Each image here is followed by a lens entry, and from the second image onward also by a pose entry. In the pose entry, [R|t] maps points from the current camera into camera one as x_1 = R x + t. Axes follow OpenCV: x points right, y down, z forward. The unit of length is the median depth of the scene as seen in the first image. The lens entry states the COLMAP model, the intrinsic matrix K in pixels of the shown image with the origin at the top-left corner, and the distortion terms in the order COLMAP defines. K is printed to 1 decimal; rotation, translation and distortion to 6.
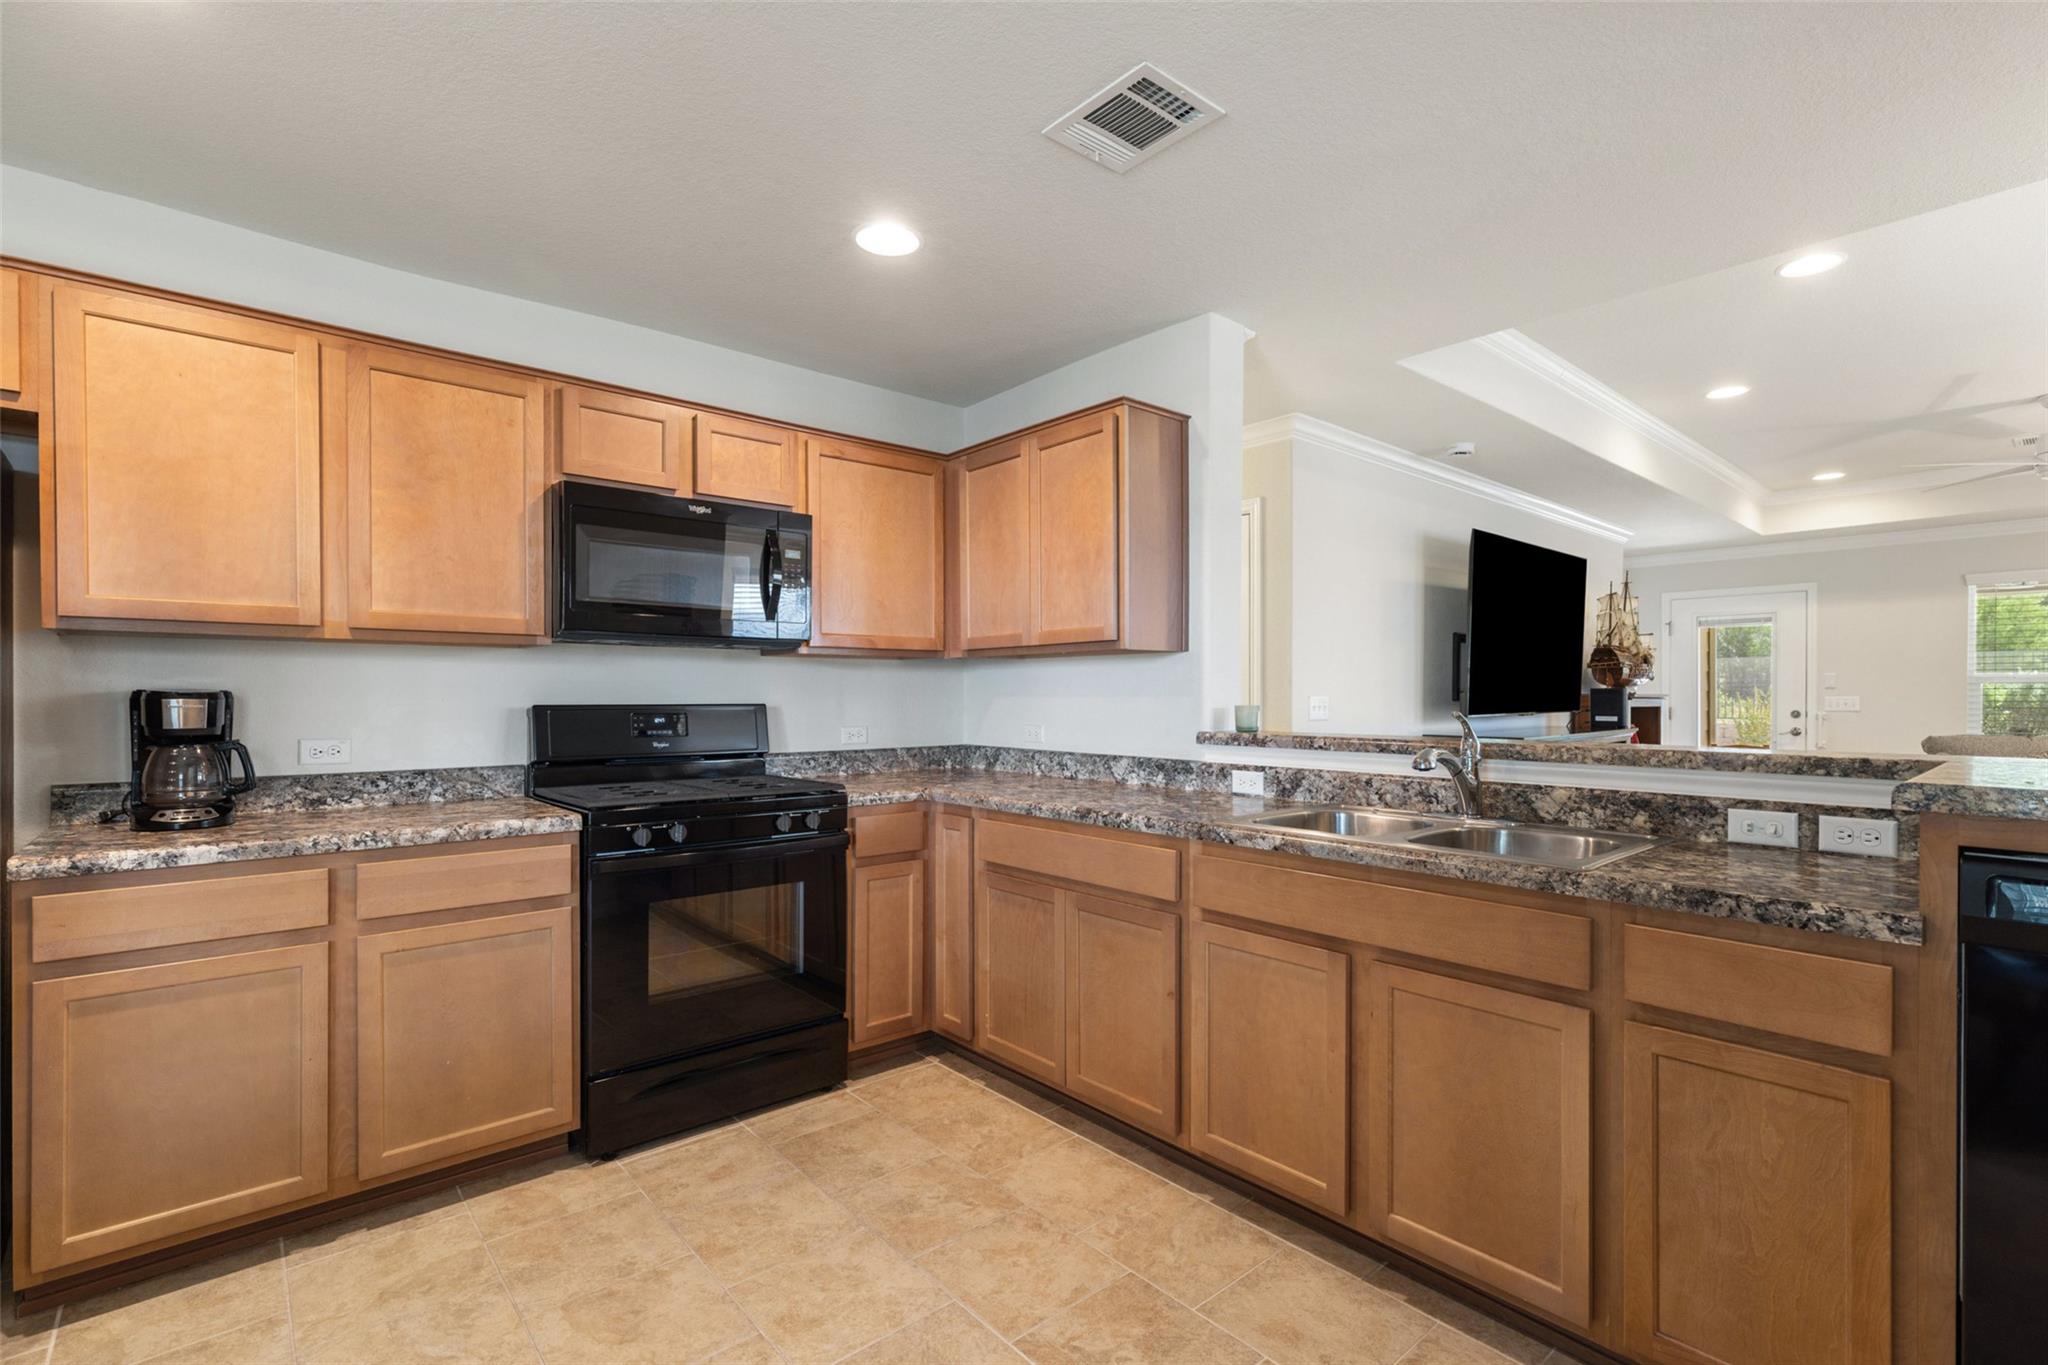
lens RADIAL K [[926.6, 0, 1031.2], [0, 926.6, 703.9], [0, 0, 1]] dist [0.000588, 0.003175]
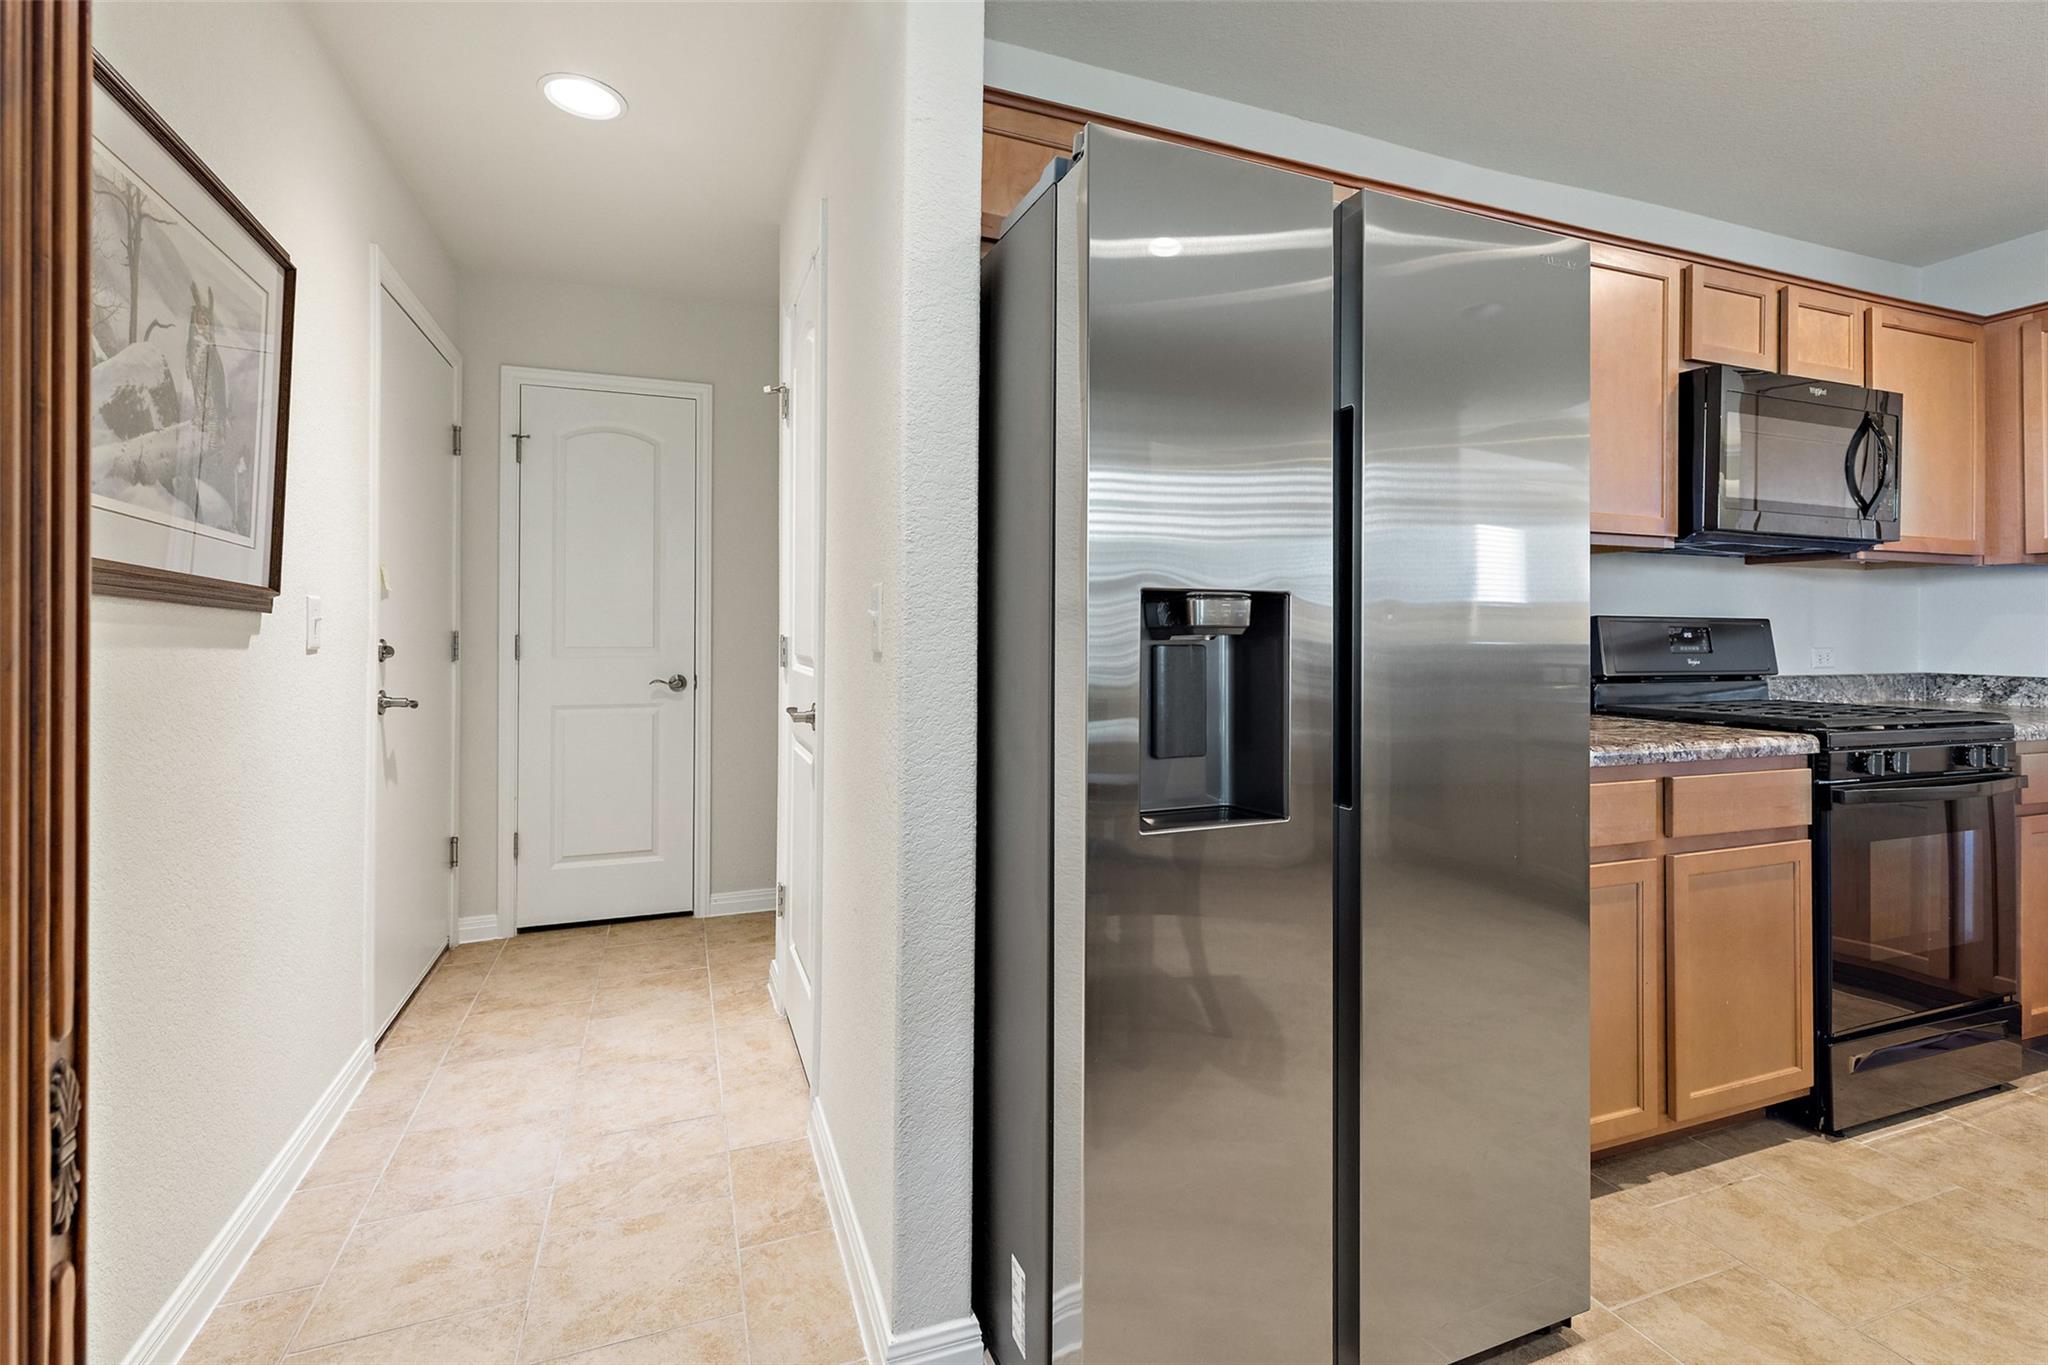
lens RADIAL K [[926.6, 0, 1037.8], [0, 926.6, 622.0], [0, 0, 1]] dist [0.000588, 0.003175]
pose [[0.938016, 0.003630, -0.346572, -0.721140], [-0.010086, 0.999808, -0.016825, 0.028487], [0.346444, 0.019278, 0.937873, -0.070092]]
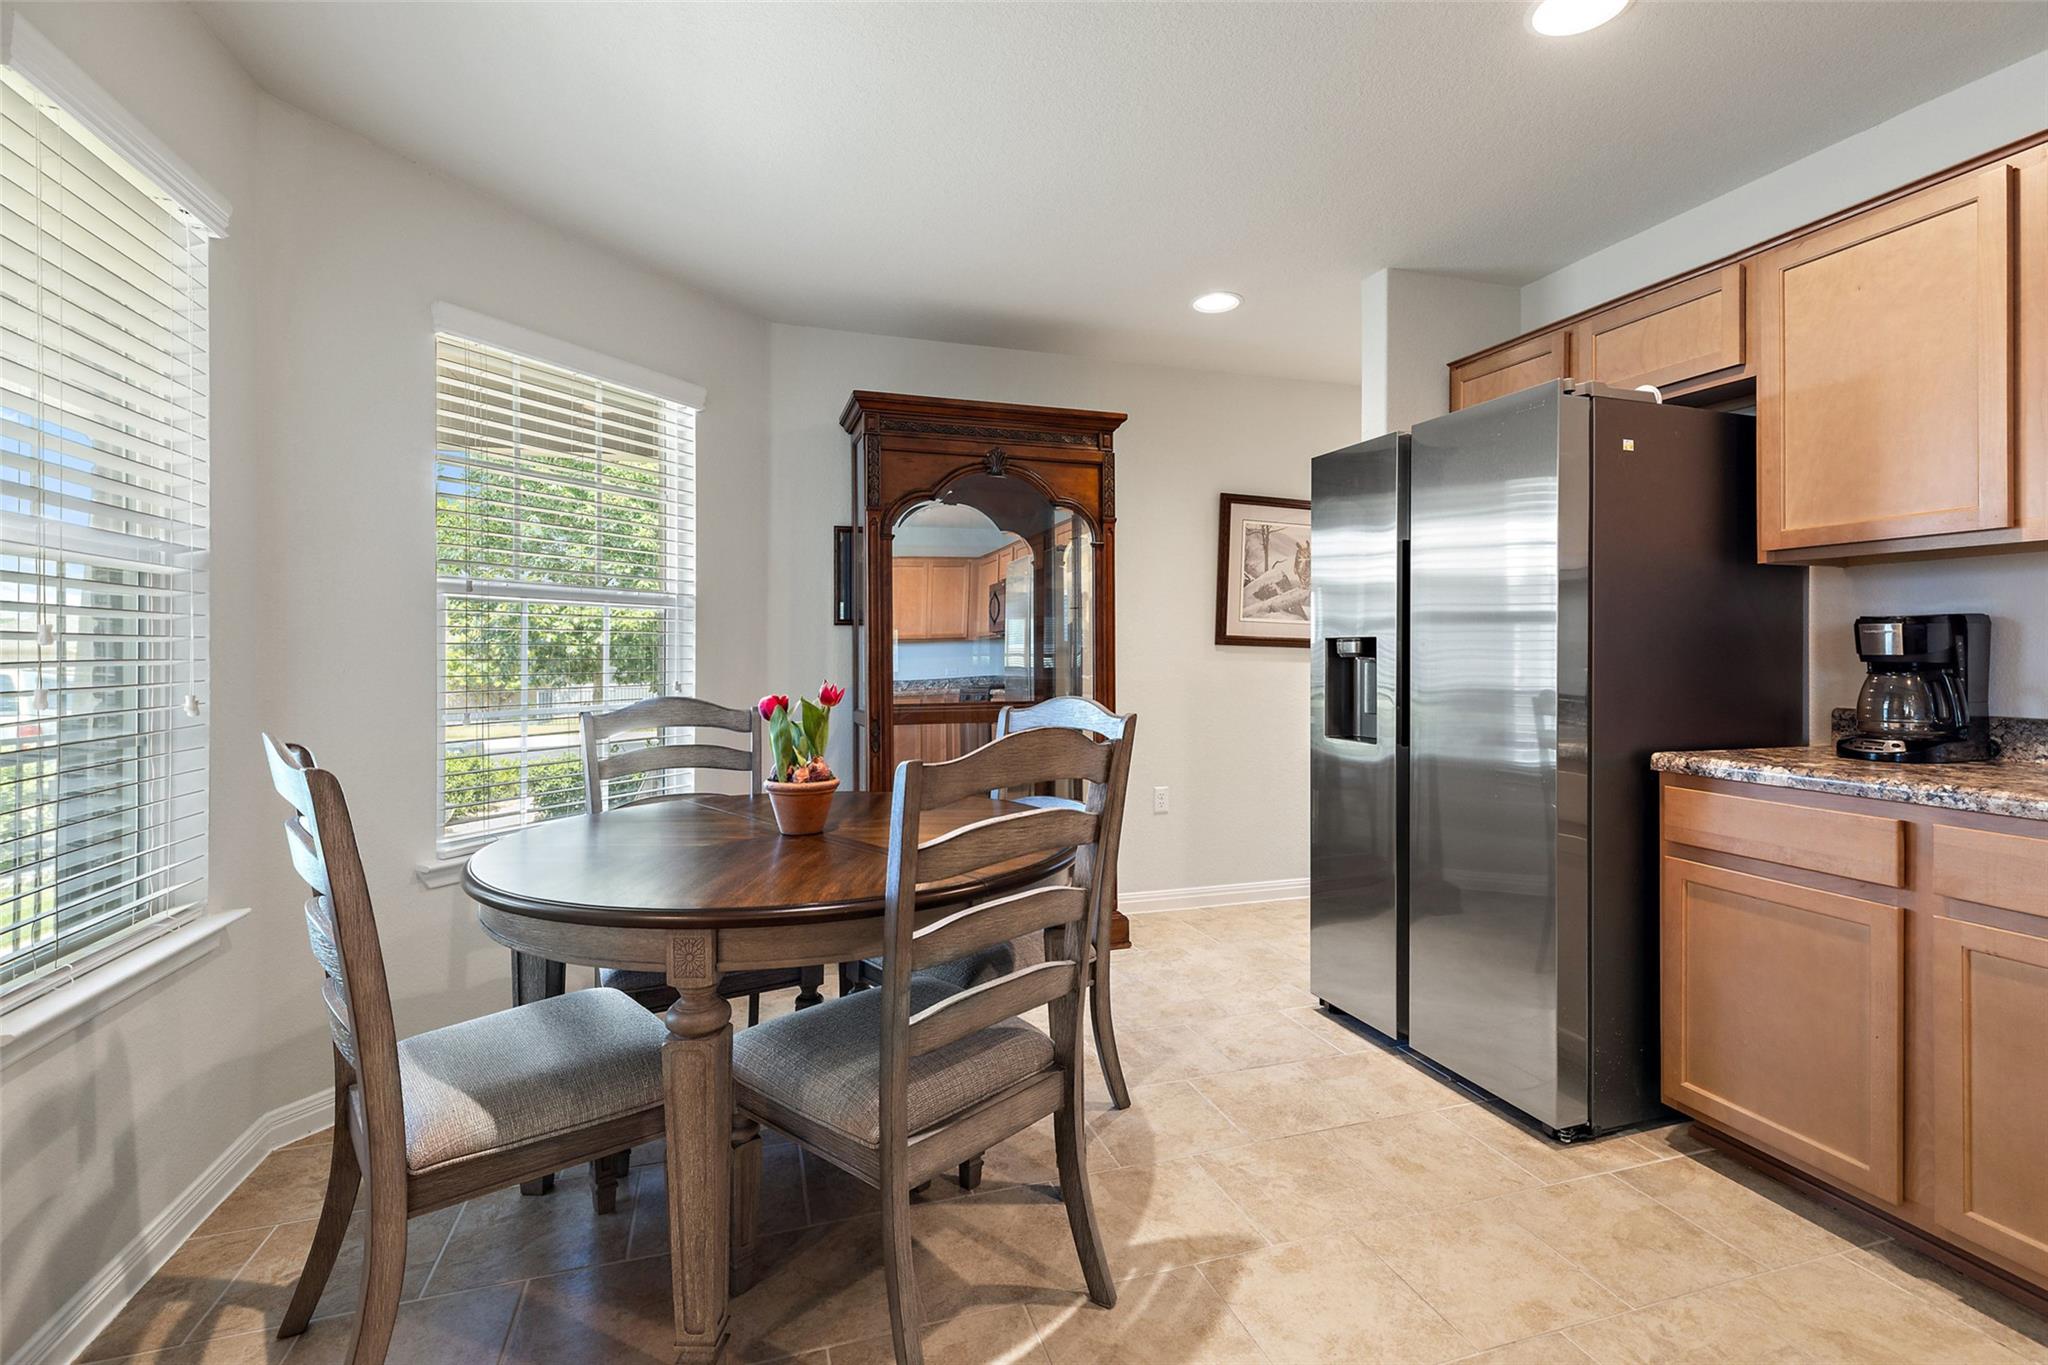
lens RADIAL K [[926.6, 0, 1025.1], [0, 926.6, 649.8], [0, 0, 1]] dist [0.000588, 0.003175]
pose [[-0.400180, -0.004195, -0.916427, 0.231199], [-0.009439, 0.999955, -0.000455, 0.022488], [0.916388, 0.008468, -0.400201, 0.433060]]
